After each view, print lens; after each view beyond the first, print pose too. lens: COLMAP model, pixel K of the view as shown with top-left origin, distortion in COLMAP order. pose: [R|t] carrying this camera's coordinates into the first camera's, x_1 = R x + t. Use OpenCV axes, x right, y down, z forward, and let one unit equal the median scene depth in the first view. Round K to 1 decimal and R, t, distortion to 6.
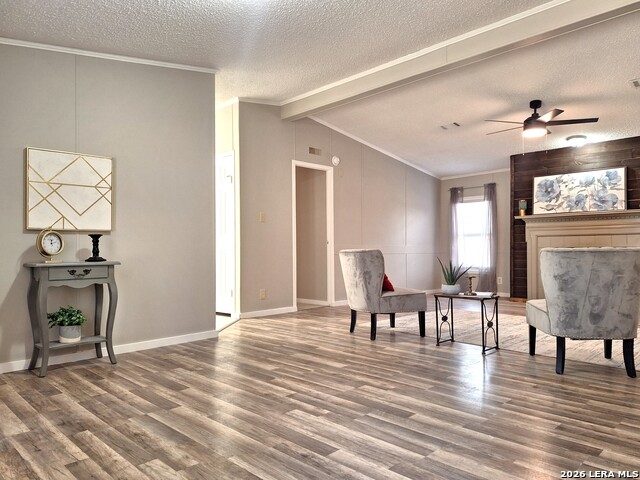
lens RADIAL K [[461.9, 0, 320.0], [0, 461.9, 240.4], [0, 0, 1]] dist [0.059644, -0.018174]
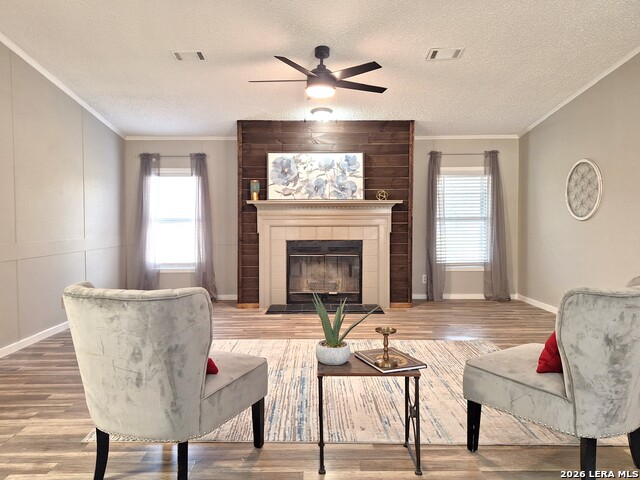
lens RADIAL K [[461.9, 0, 318.1], [0, 461.9, 246.3], [0, 0, 1]] dist [0.059644, -0.018174]
pose [[0.690547, -0.039117, 0.722229, -0.065607], [-0.015240, 0.997528, 0.068599, -0.031847], [-0.723127, -0.058378, 0.688244, 0.398758]]
